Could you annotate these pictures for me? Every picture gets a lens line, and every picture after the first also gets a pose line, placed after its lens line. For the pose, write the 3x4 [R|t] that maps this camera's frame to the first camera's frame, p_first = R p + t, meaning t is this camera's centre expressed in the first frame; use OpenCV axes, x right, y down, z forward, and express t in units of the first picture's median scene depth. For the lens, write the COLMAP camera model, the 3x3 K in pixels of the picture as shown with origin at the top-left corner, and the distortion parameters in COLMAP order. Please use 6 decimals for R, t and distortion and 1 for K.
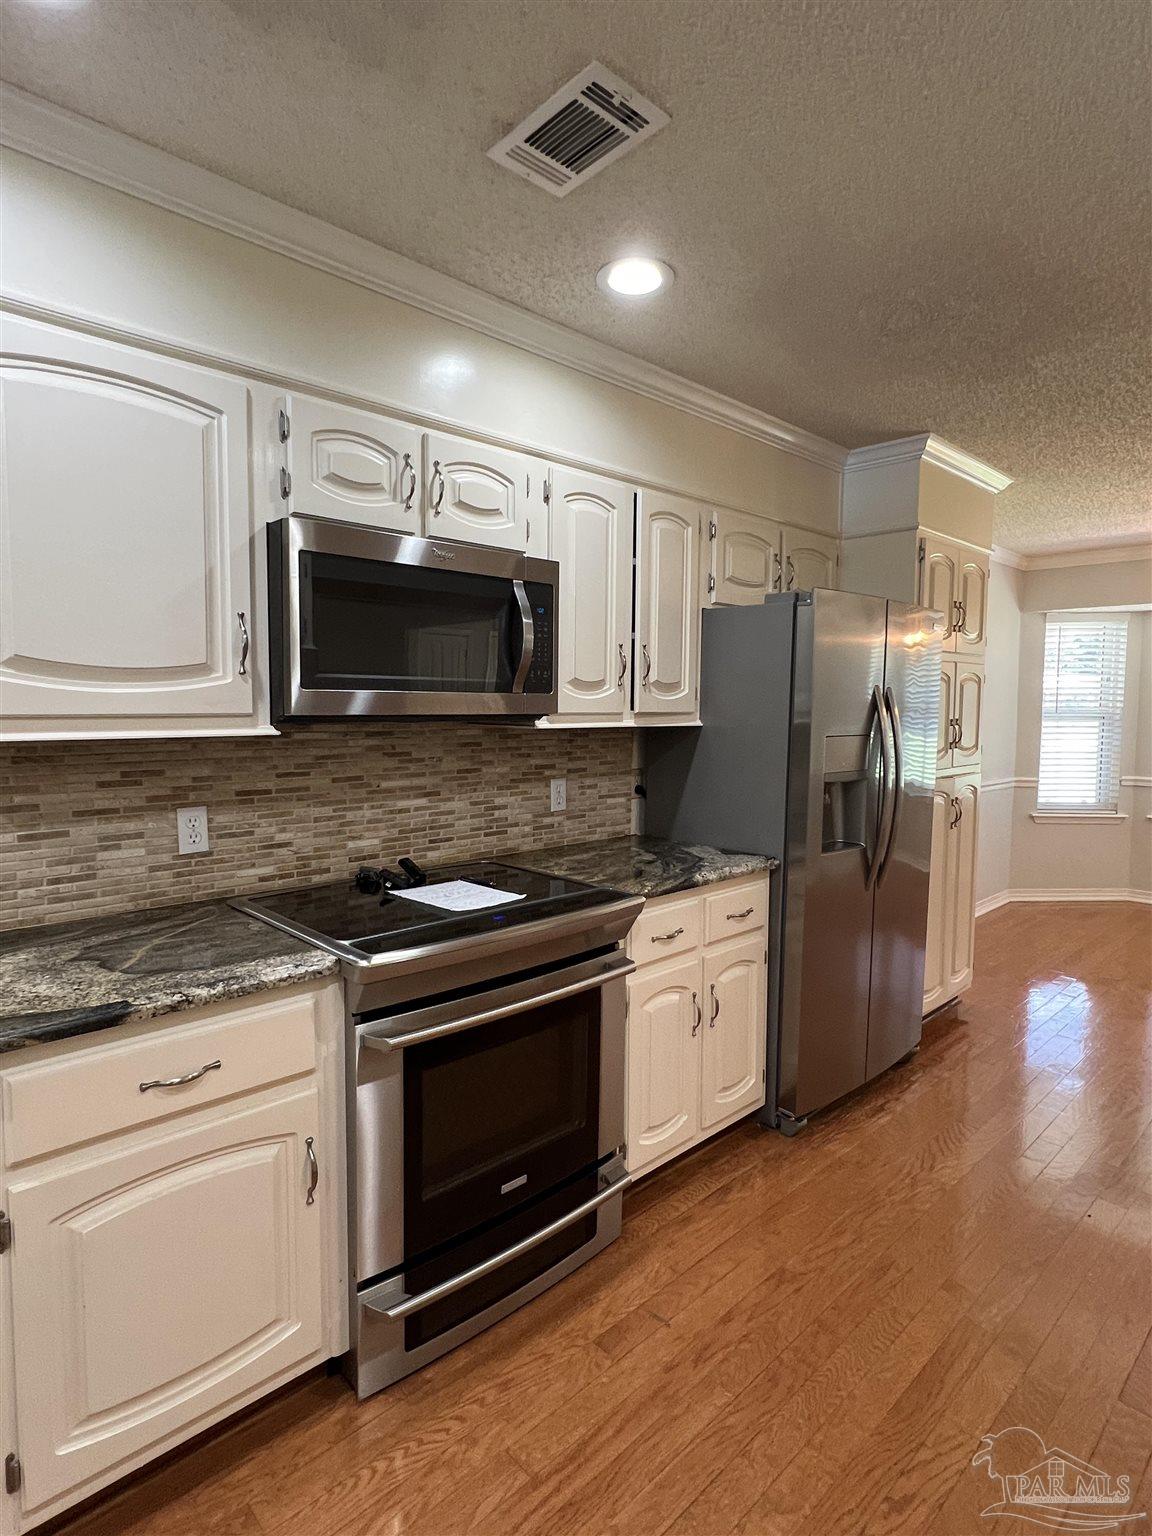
lens RADIAL K [[817.2, 0, 575.7], [0, 817.2, 757.8], [0, 0, 1]] dist [-0.005949, 0.004400]
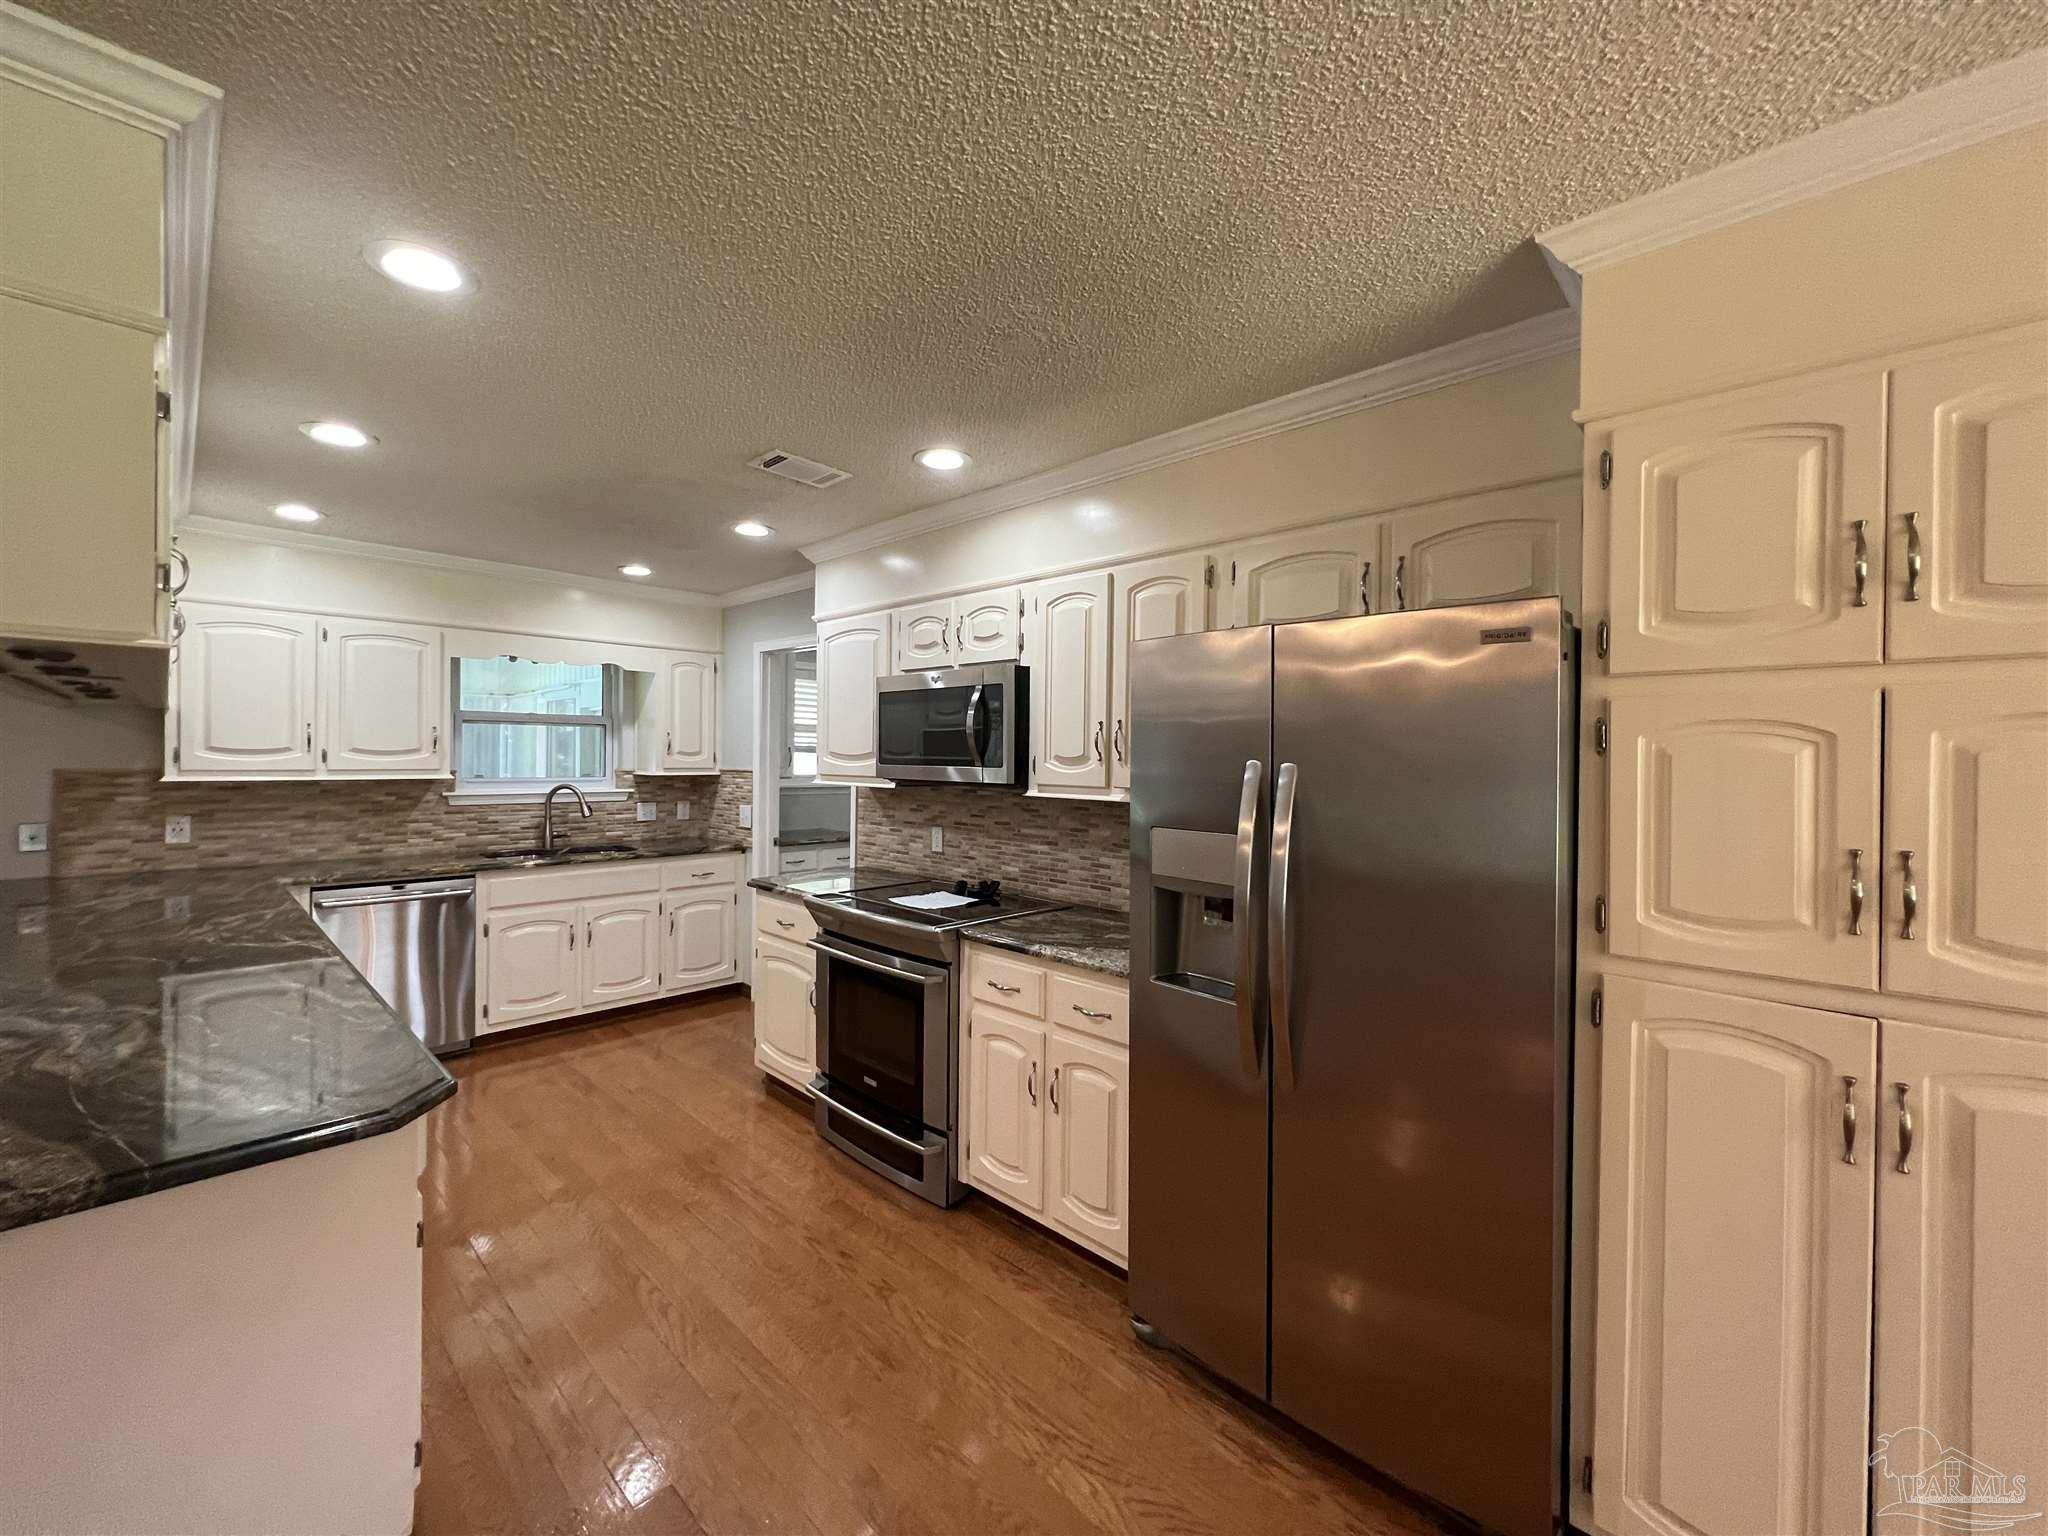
lens RADIAL K [[818.6, 0, 1015.8], [0, 818.6, 759.3], [0, 0, 1]] dist [-0.001549, 0.000655]
pose [[0.044292, -0.001552, -0.999017, 1.215080], [-0.079060, 0.996857, -0.005054, -0.084736], [0.995885, 0.079206, 0.044030, 0.940300]]
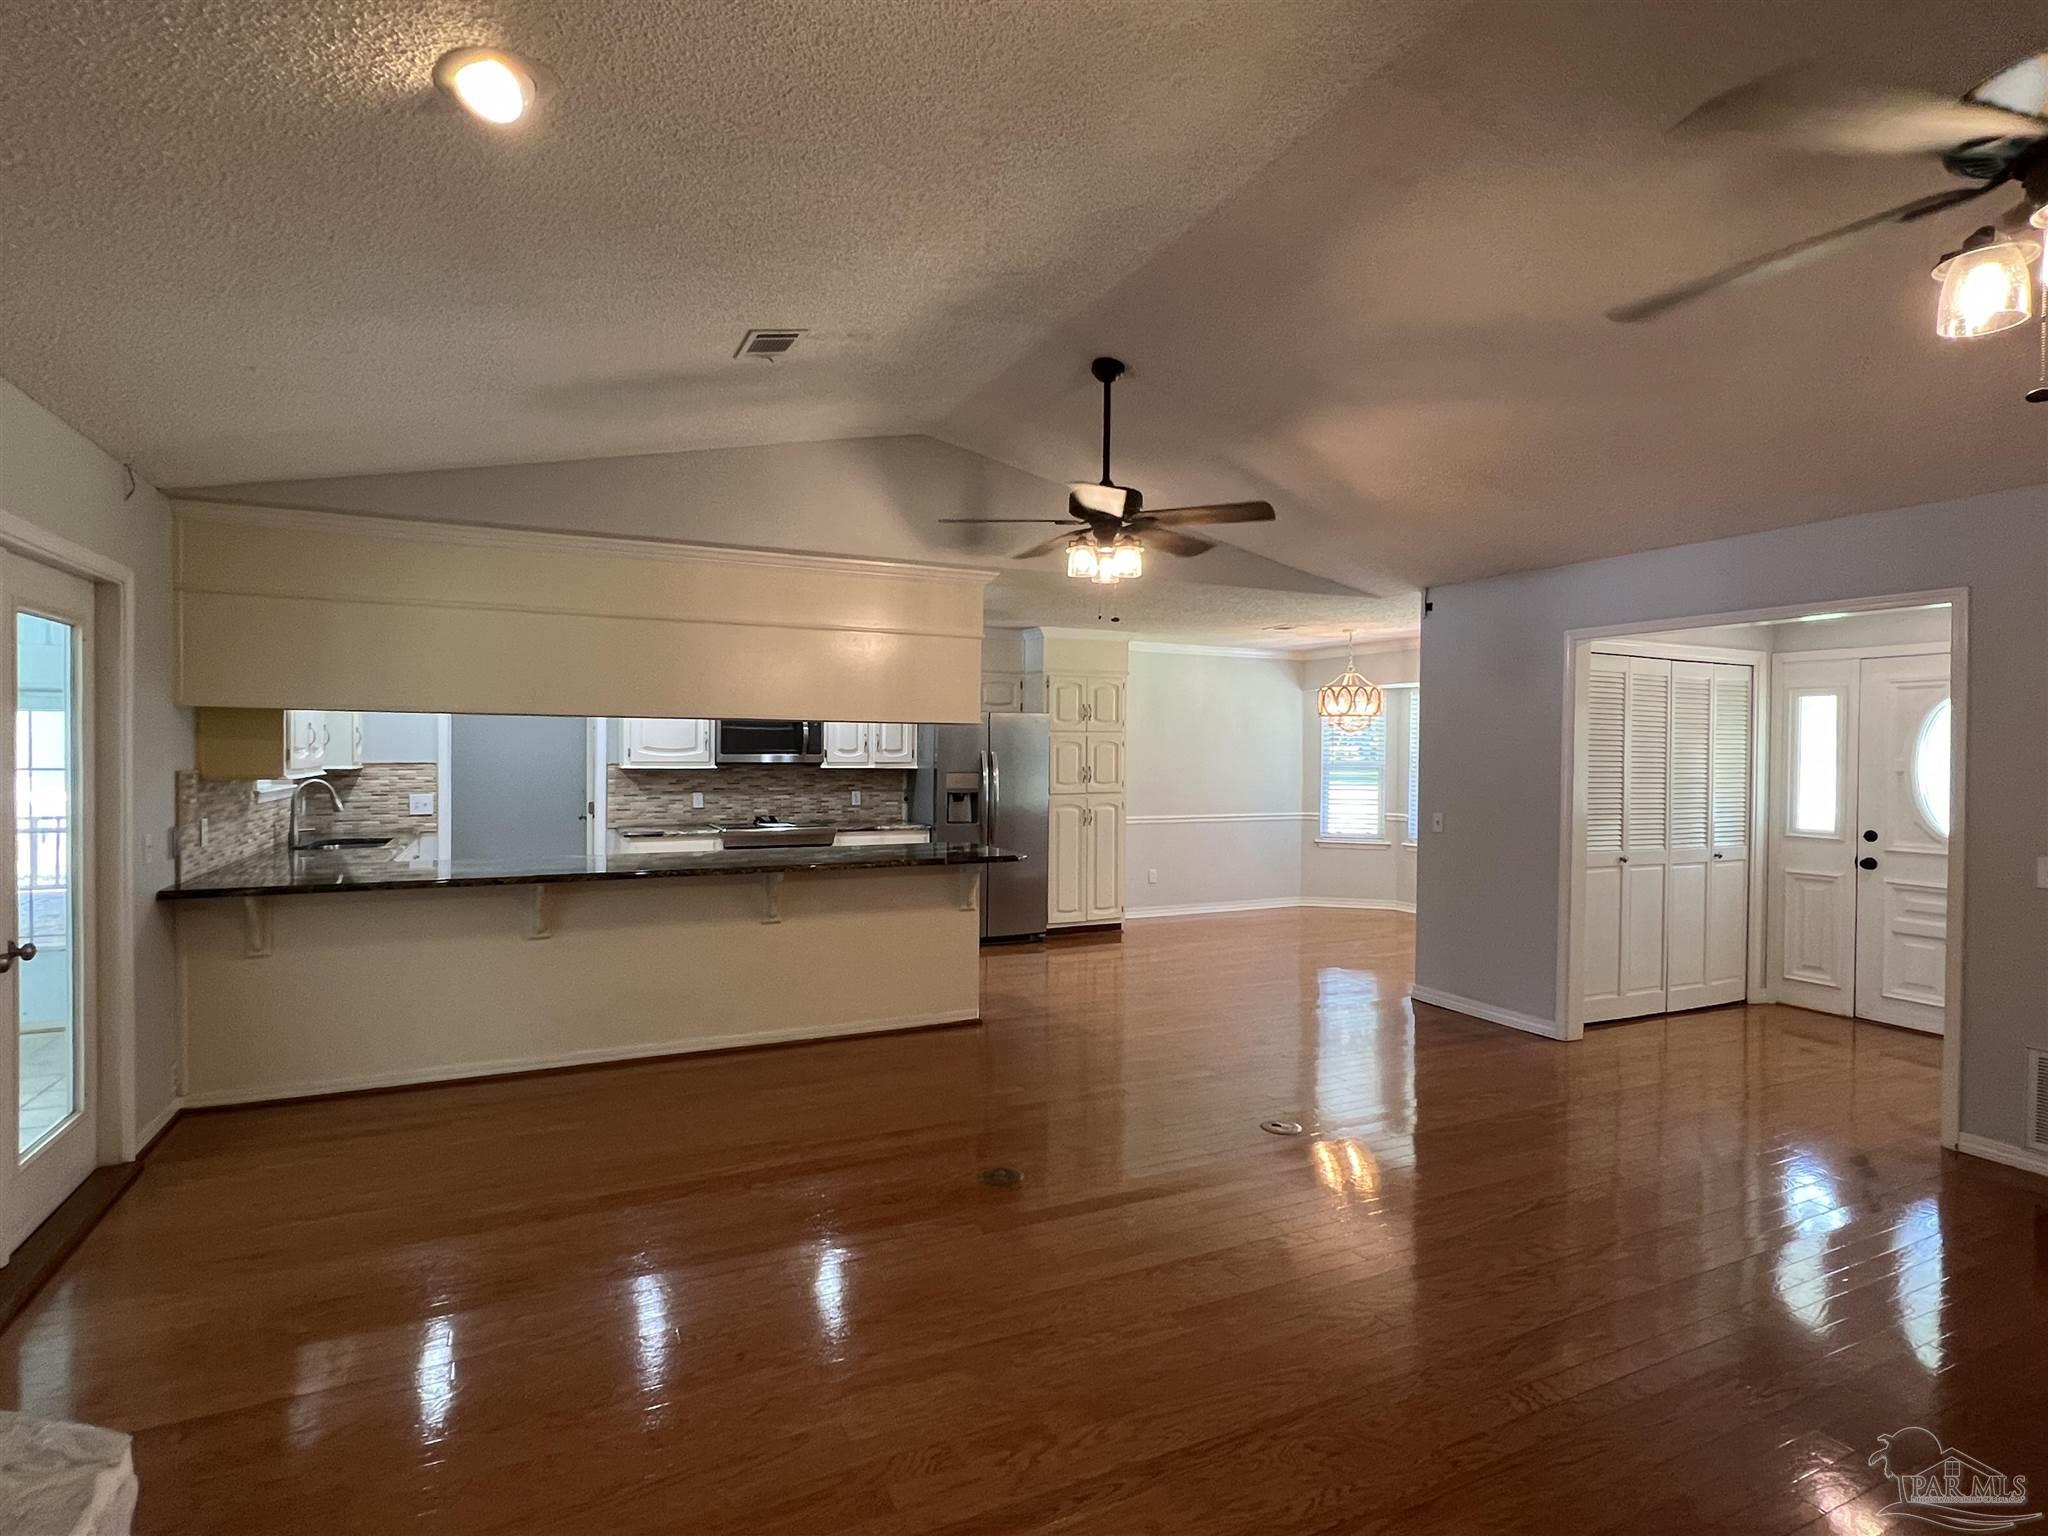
lens RADIAL K [[1051.6, 0, 1020.1], [0, 1051.6, 760.4], [0, 0, 1]] dist [-0.001716, -0.000158]
pose [[0.950925, 0.002854, -0.309408, 1.623829], [-0.021418, 0.998166, -0.056617, 0.118757], [0.308679, 0.060465, 0.949243, -2.028109]]
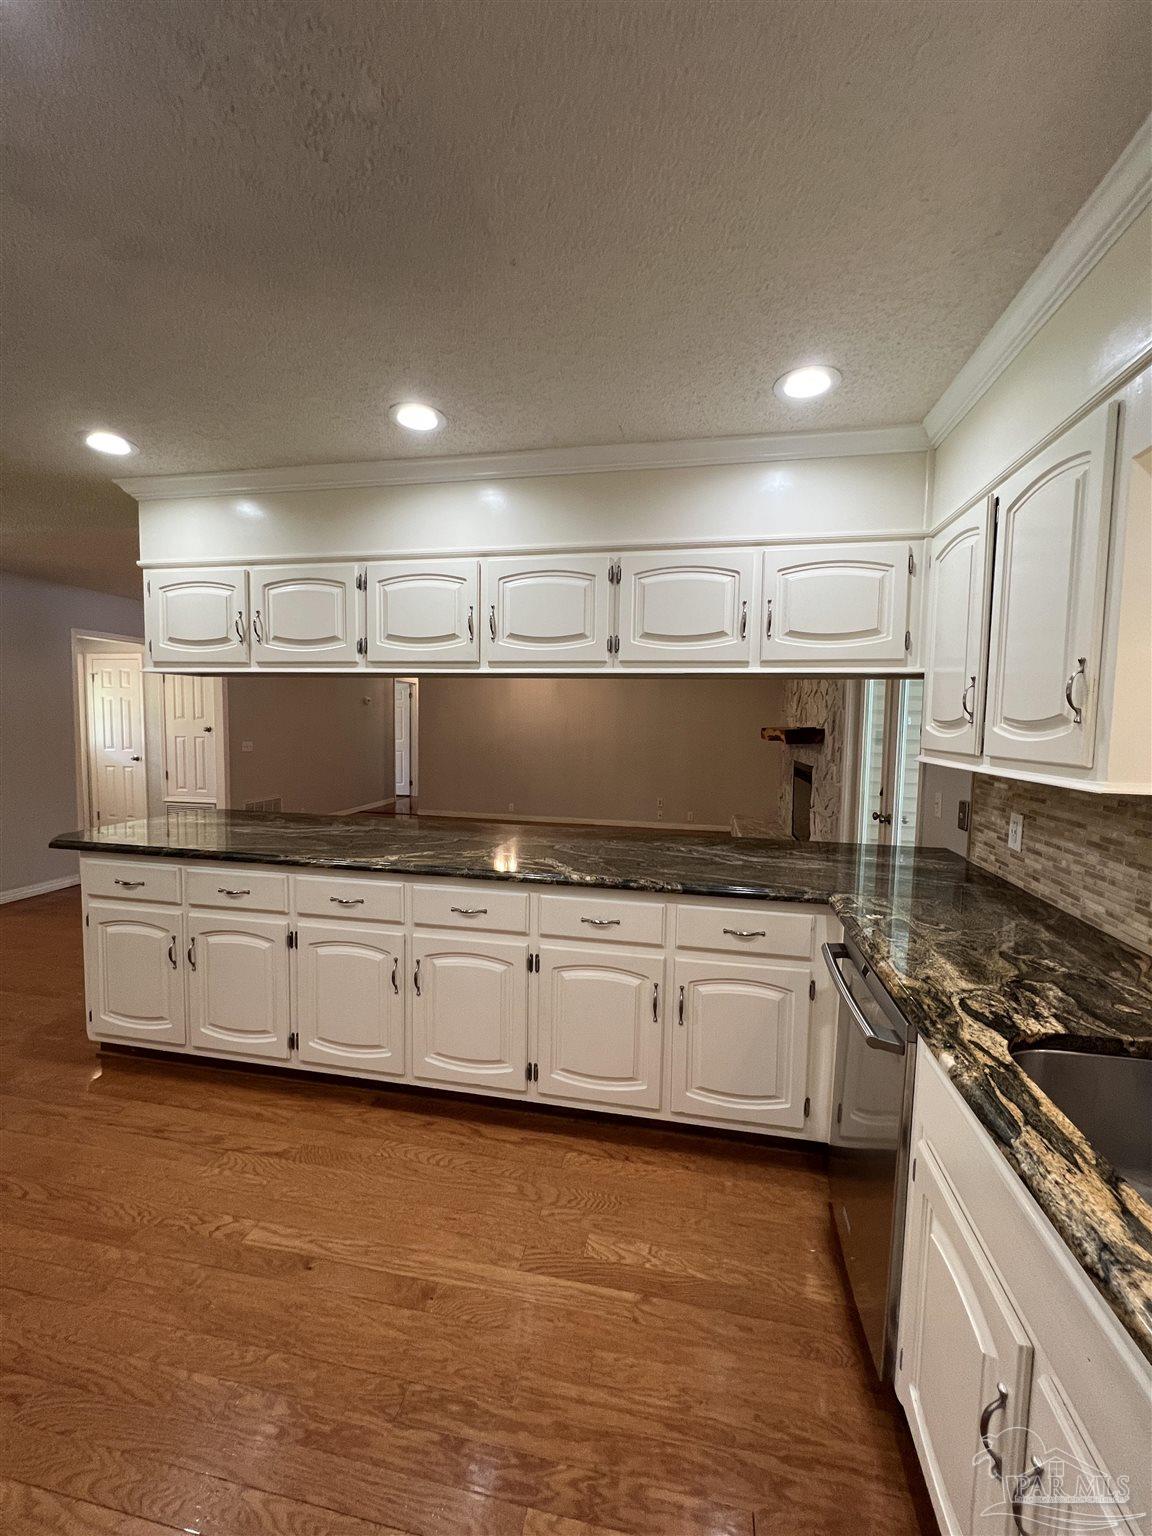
lens RADIAL K [[613.9, 0, 582.3], [0, 613.9, 768.1], [0, 0, 1]] dist [-0.001549, 0.000655]
pose [[-0.582992, -0.079519, 0.808577, -0.812990], [0.032167, 0.992160, 0.120766, -0.048236], [-0.811841, 0.096415, -0.575863, 0.416791]]
